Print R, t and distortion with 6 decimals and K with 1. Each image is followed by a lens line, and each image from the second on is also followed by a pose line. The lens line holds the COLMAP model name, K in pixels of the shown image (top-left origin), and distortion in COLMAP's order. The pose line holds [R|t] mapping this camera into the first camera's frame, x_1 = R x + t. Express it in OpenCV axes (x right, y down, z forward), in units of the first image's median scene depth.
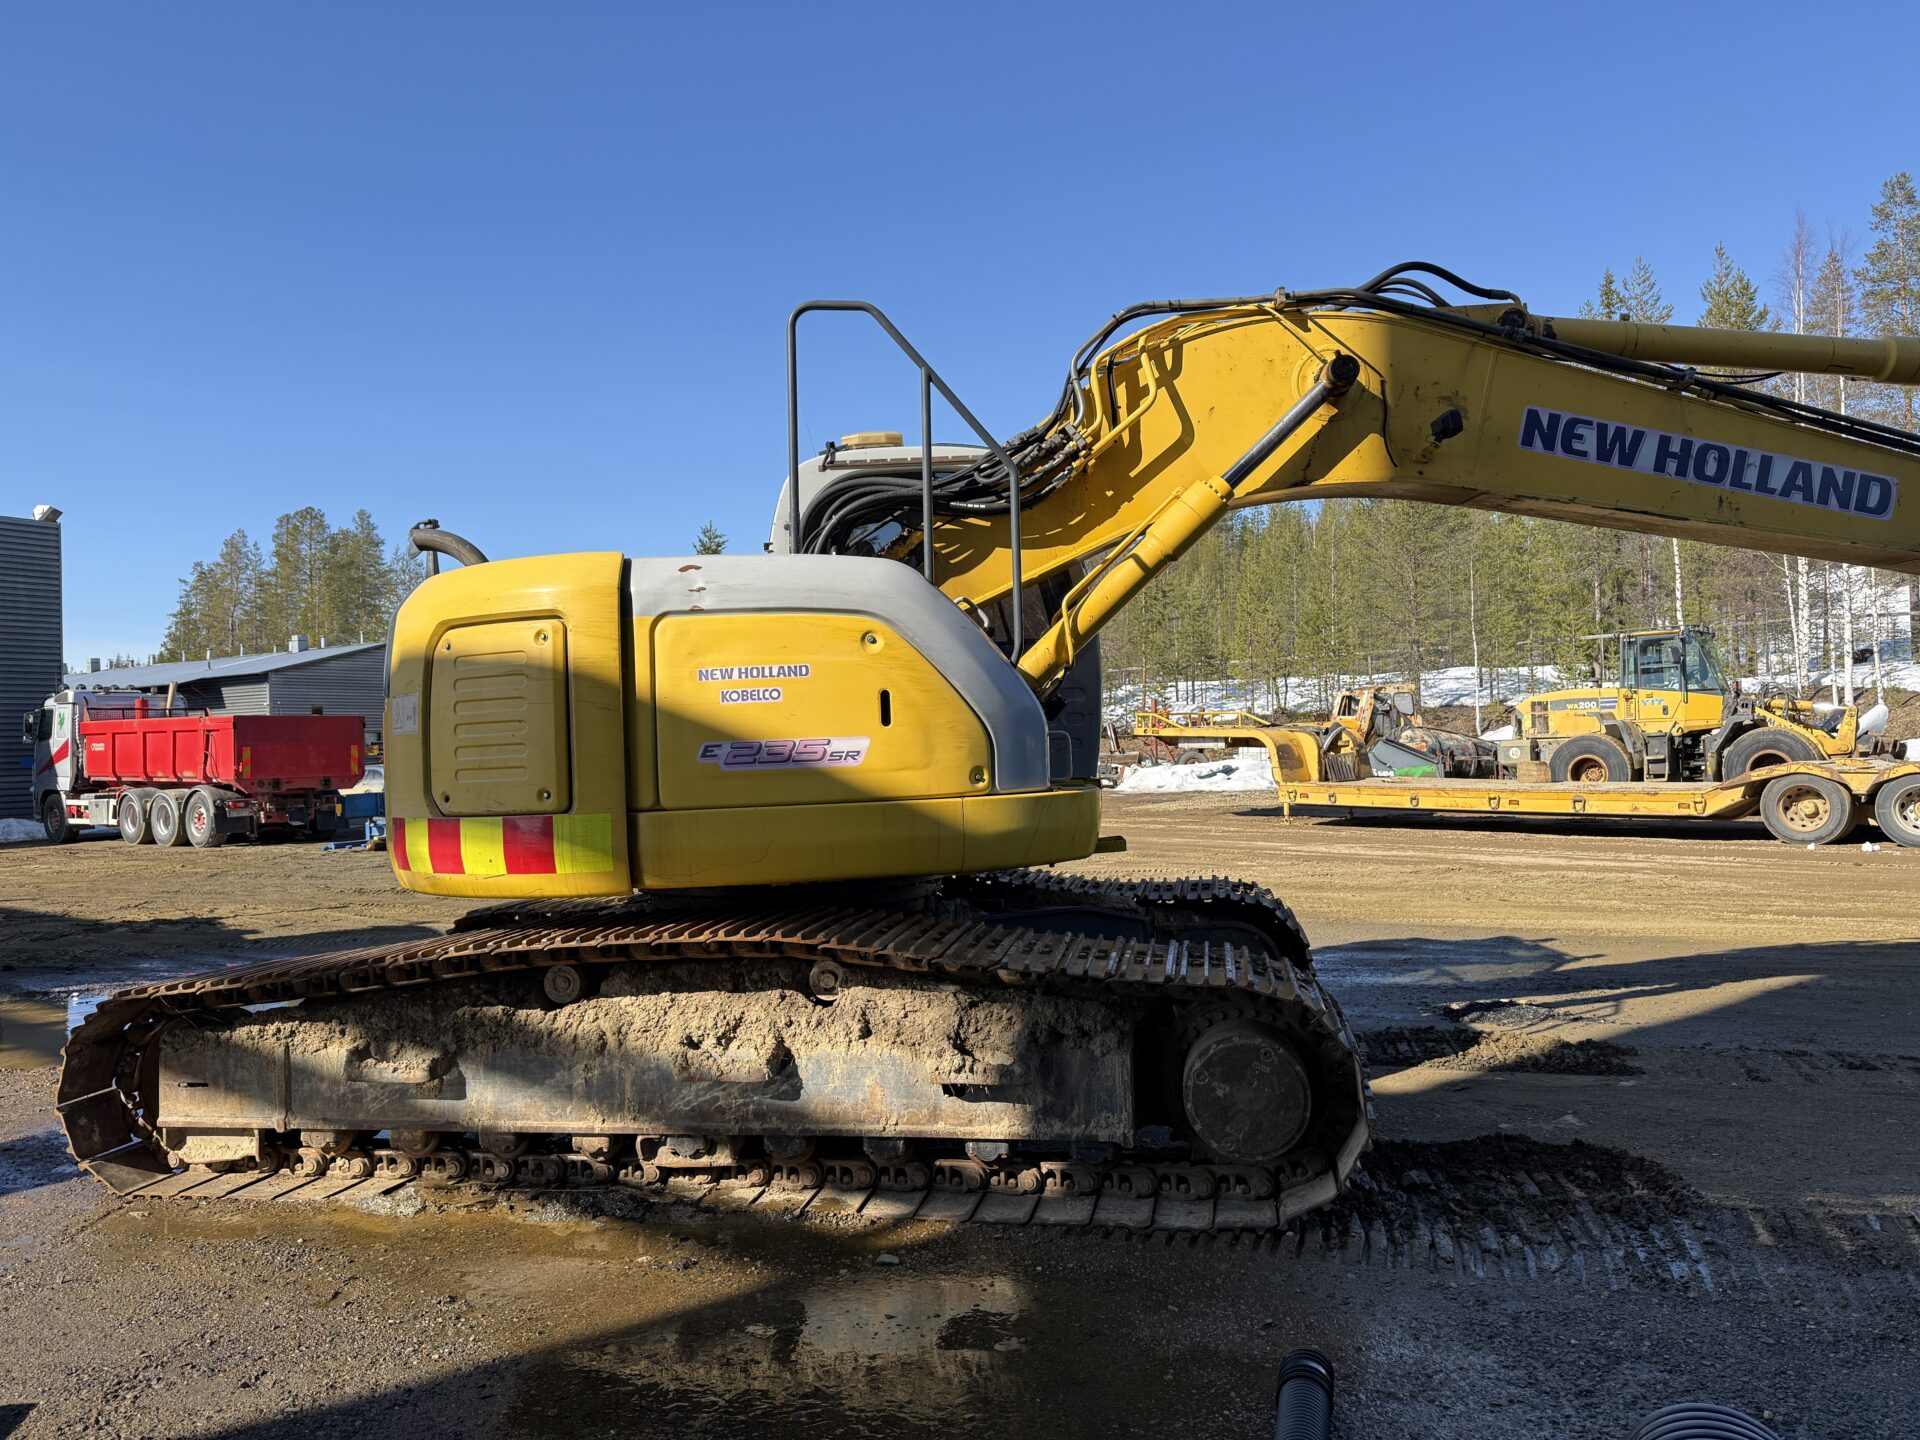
lens RADIAL K [[1350.9, 0, 930.2], [0, 1350.9, 720.1], [0, 0, 1]] dist [0.056791, -0.062479]
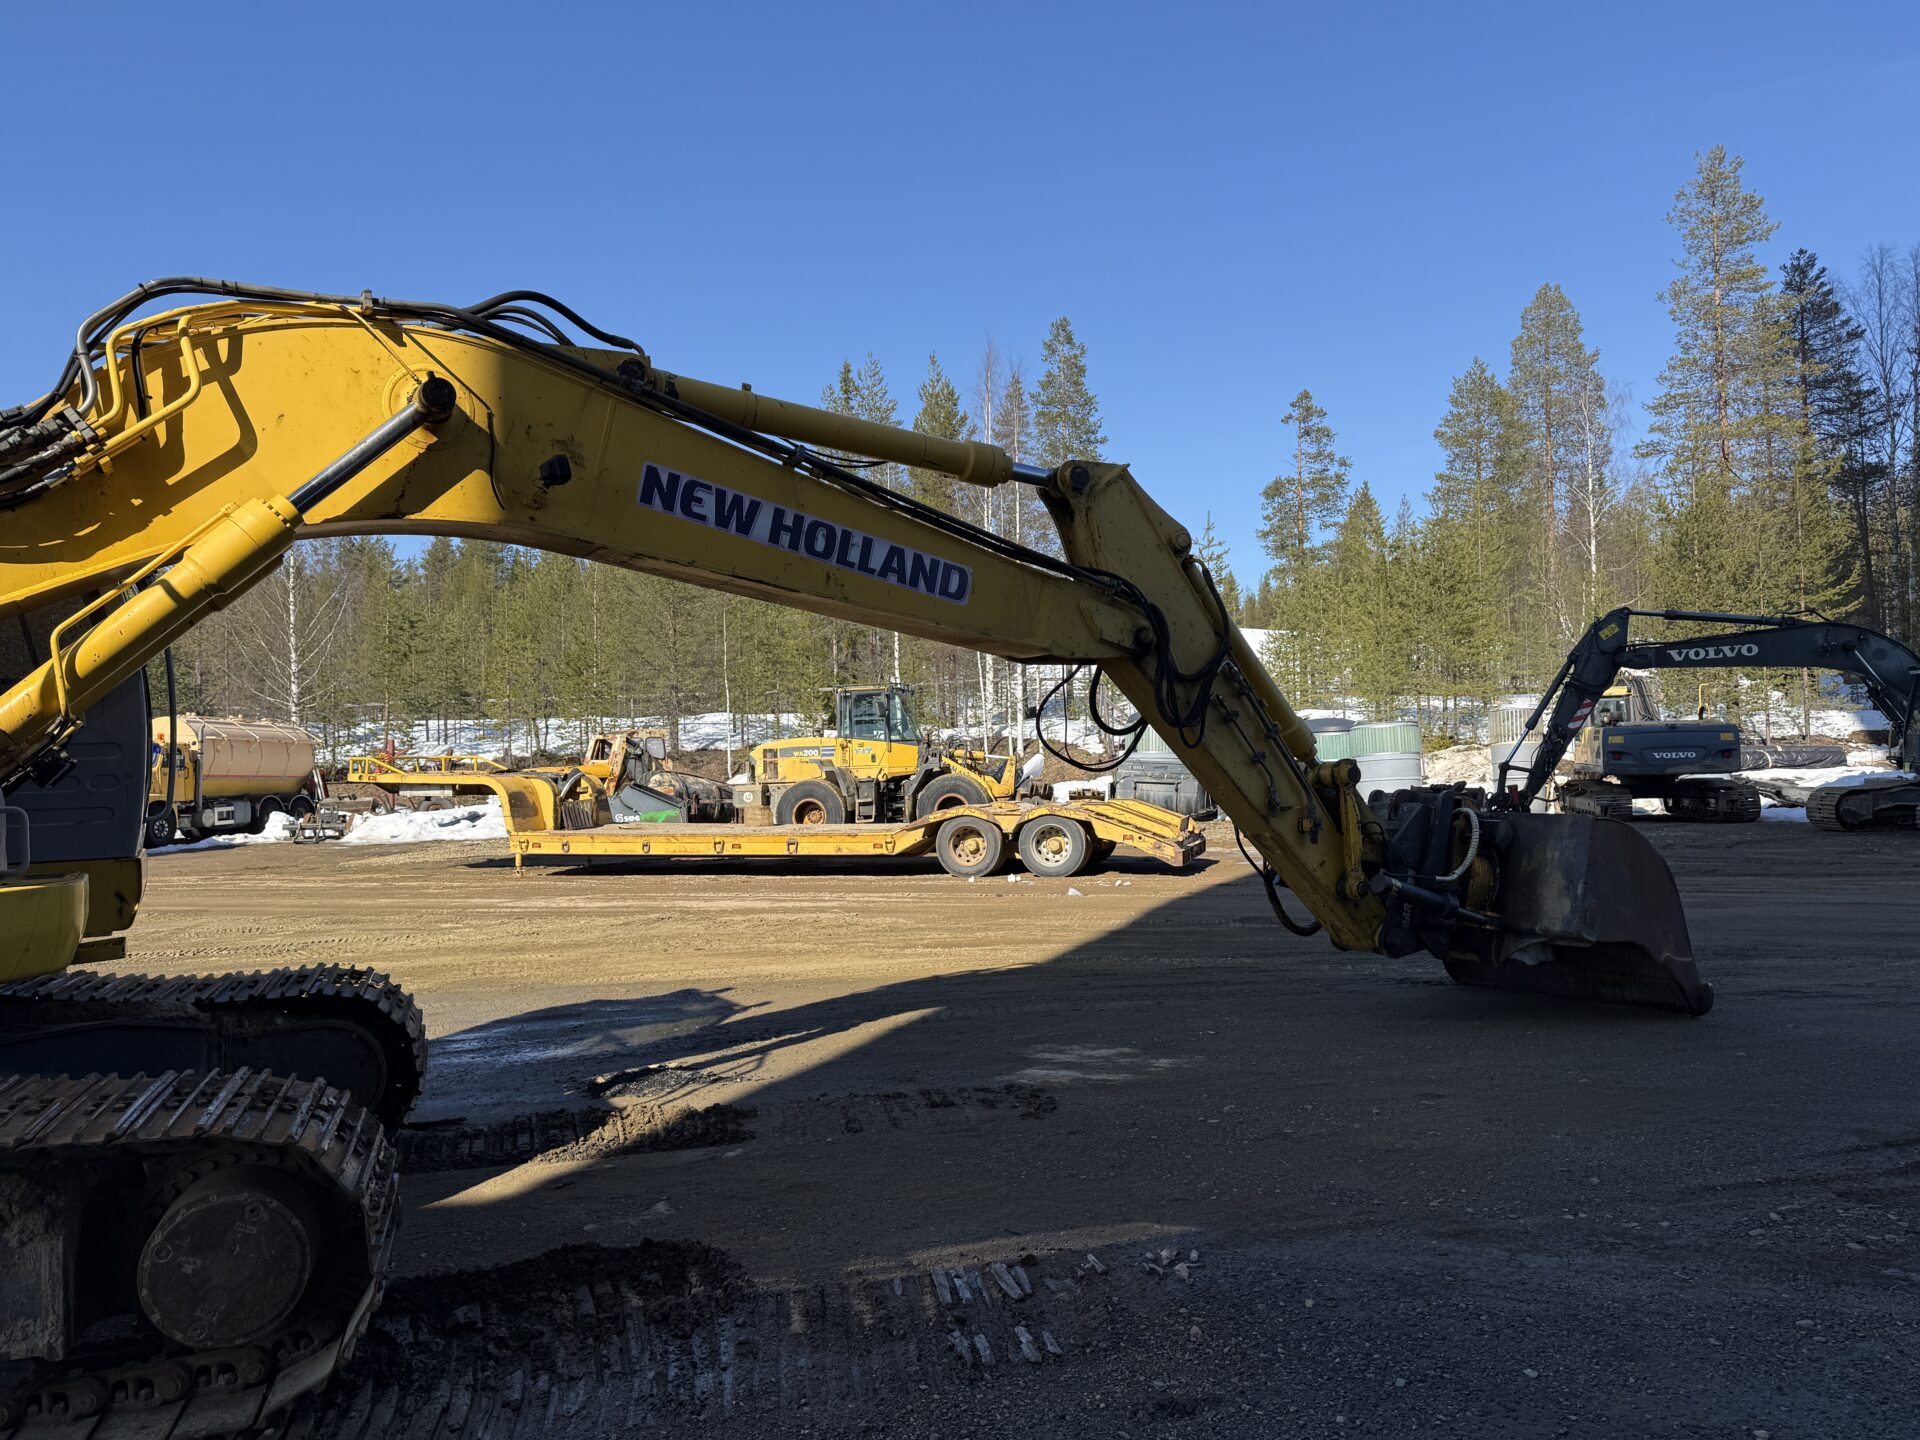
lens RADIAL K [[1350.9, 0, 956.9], [0, 1350.9, 727.5], [0, 0, 1]] dist [0.056791, -0.062479]
pose [[0.861423, 0.020573, 0.507471, 0.145065], [-0.008876, 0.999636, -0.025458, -0.019465], [-0.507810, 0.017425, 0.861293, 0.061891]]
